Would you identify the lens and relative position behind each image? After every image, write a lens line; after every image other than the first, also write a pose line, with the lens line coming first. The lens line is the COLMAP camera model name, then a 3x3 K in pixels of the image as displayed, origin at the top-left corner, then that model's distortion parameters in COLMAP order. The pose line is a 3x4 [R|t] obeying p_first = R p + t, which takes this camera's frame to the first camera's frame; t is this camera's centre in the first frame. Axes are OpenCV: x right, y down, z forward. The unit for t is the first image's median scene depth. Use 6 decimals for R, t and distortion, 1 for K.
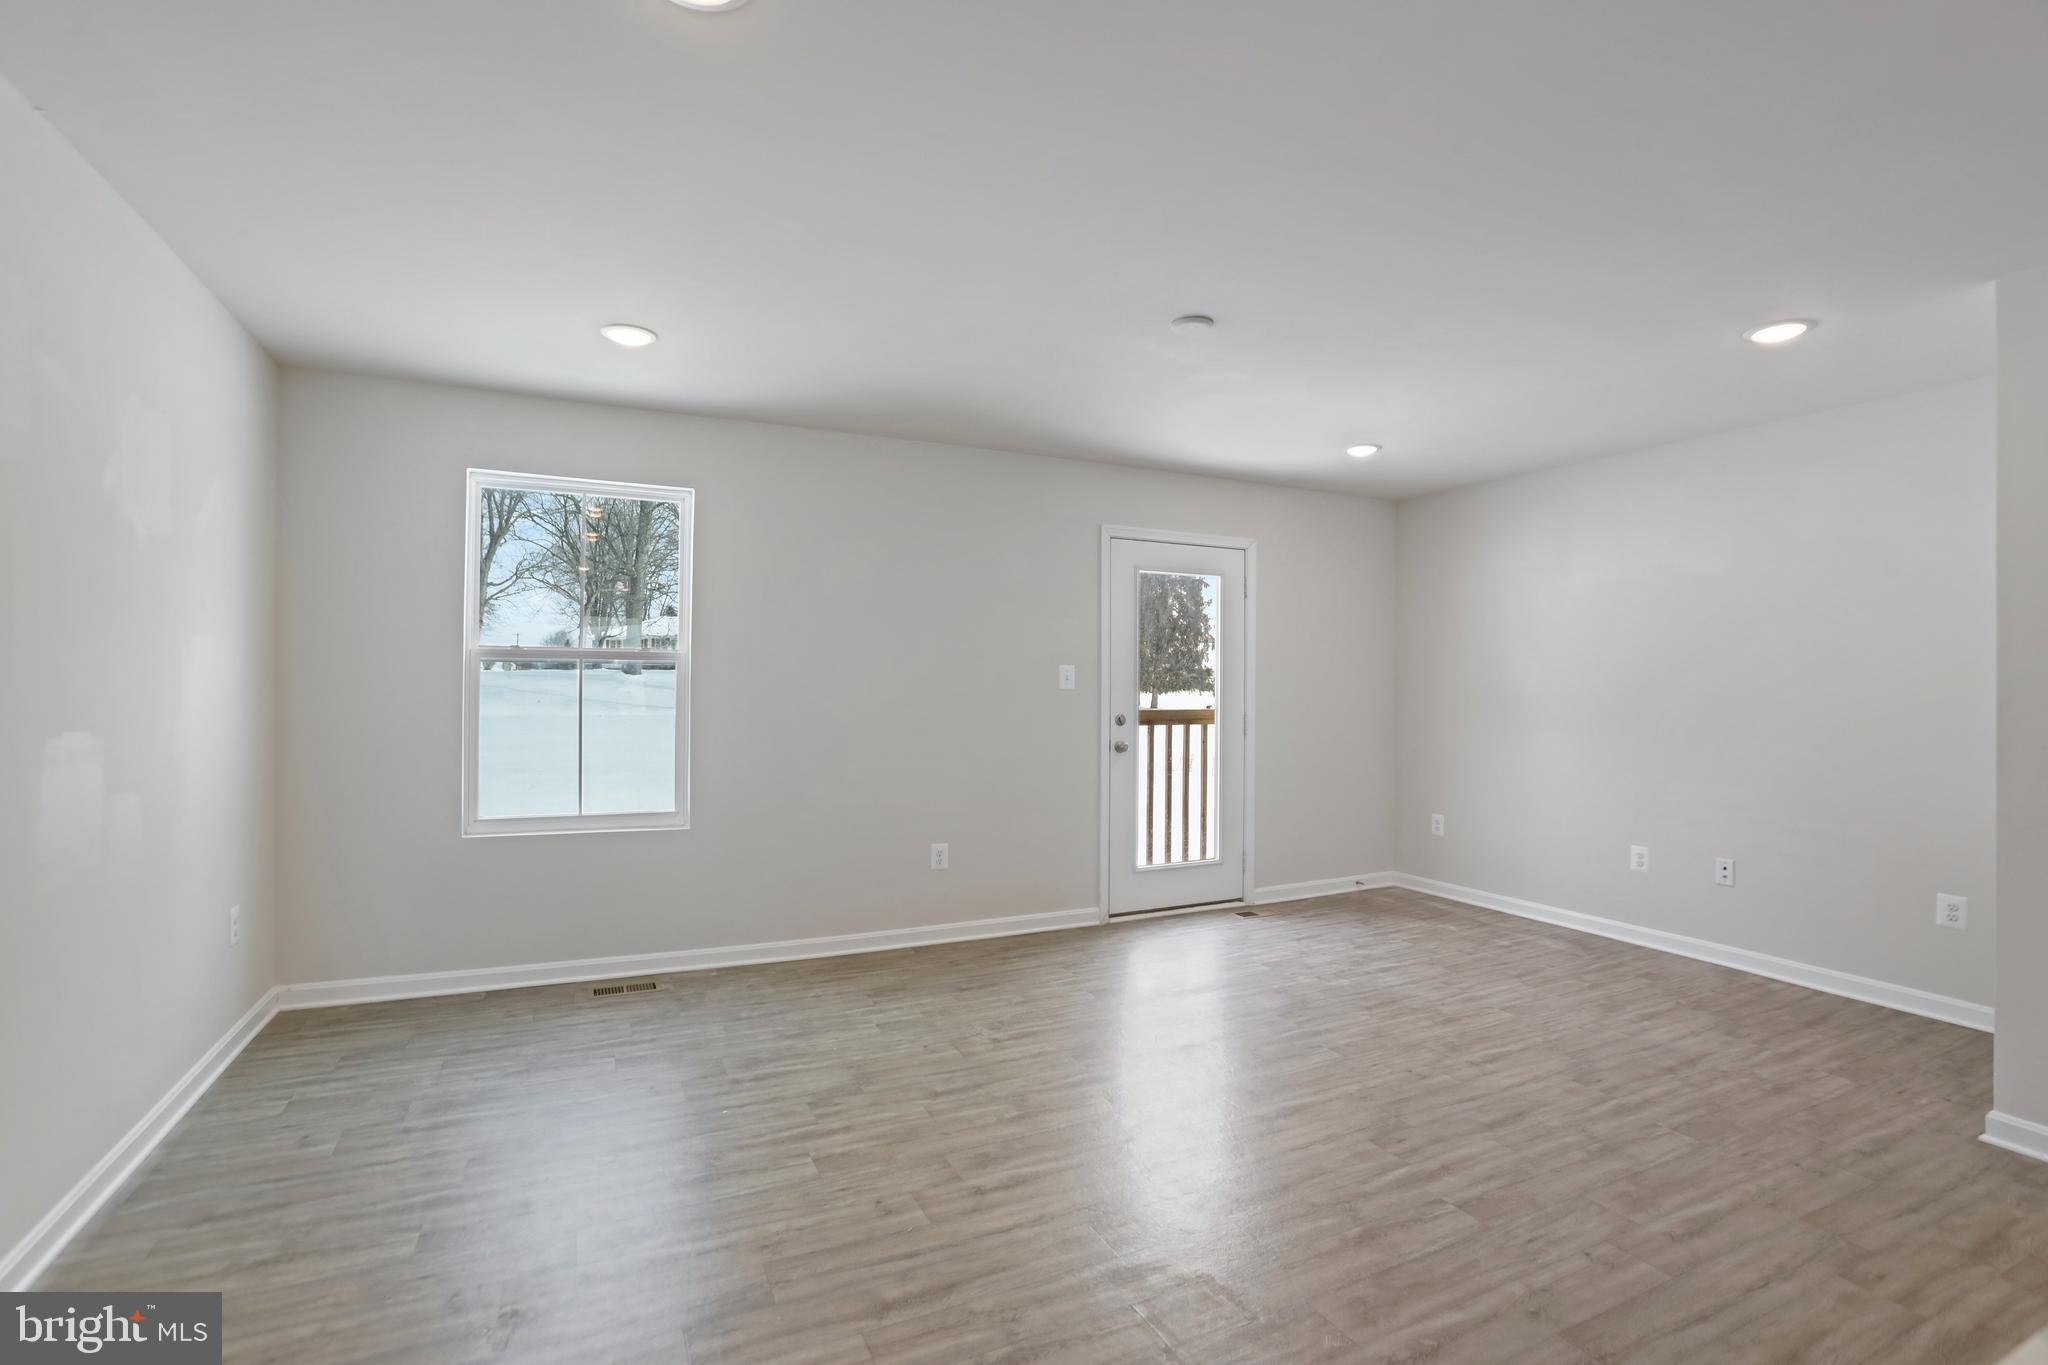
lens RADIAL K [[945.8, 0, 1024.0], [0, 945.8, 682.5], [0, 0, 1]] dist [-0.072516, 0.032464]
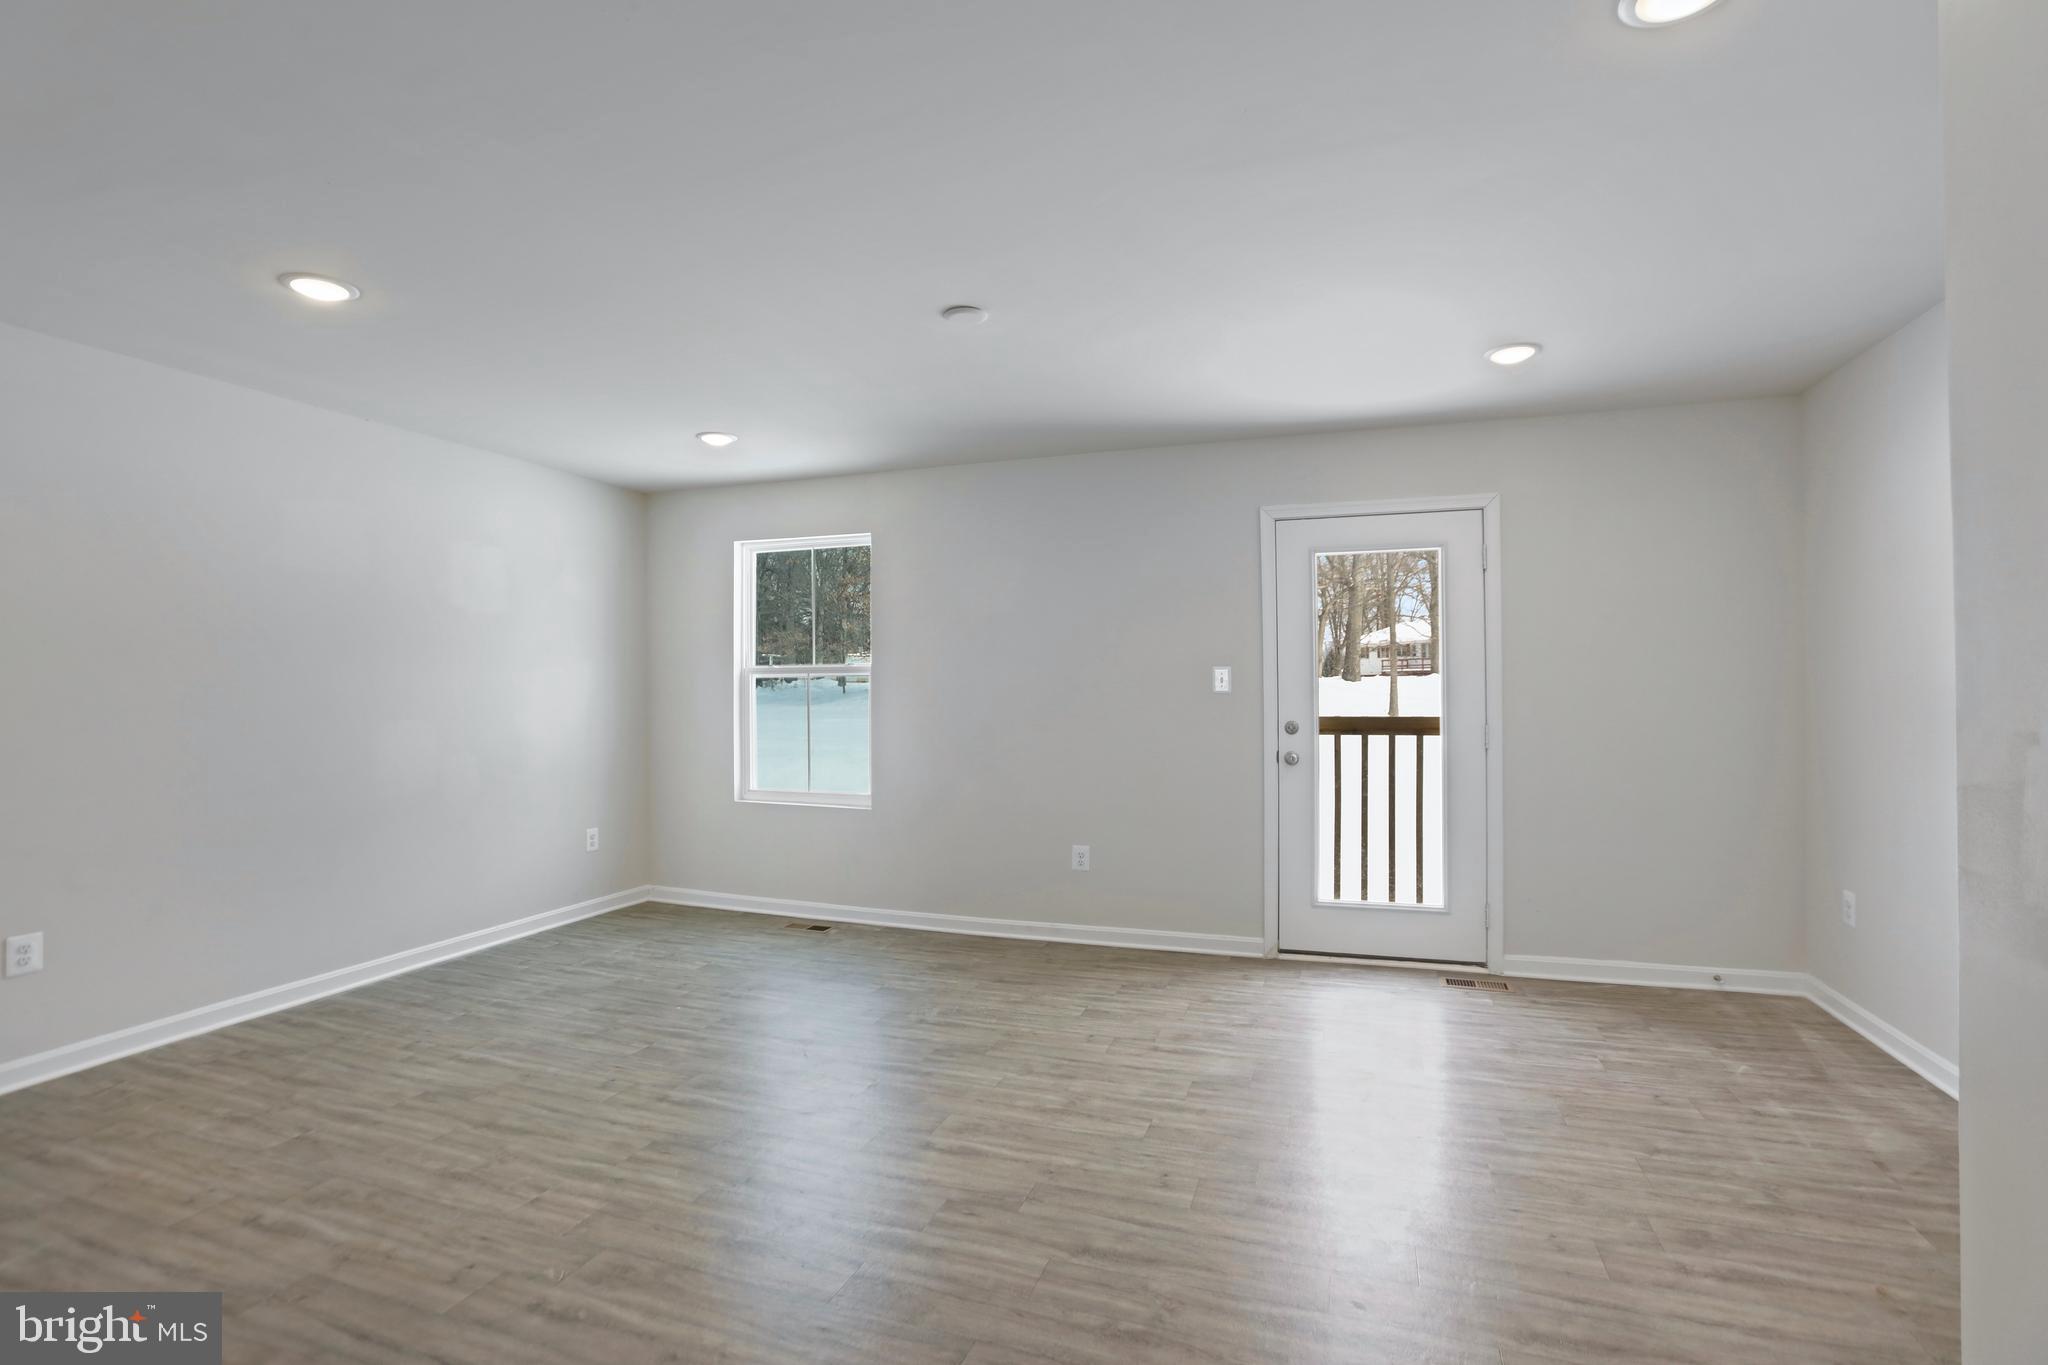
lens RADIAL K [[945.8, 0, 1024.0], [0, 945.8, 682.5], [0, 0, 1]] dist [-0.072516, 0.032464]
pose [[0.703031, -0.016784, -0.710961, 0.597550], [0.013394, 0.999857, -0.010360, 0.003798], [0.711033, -0.002240, 0.703155, 0.236987]]
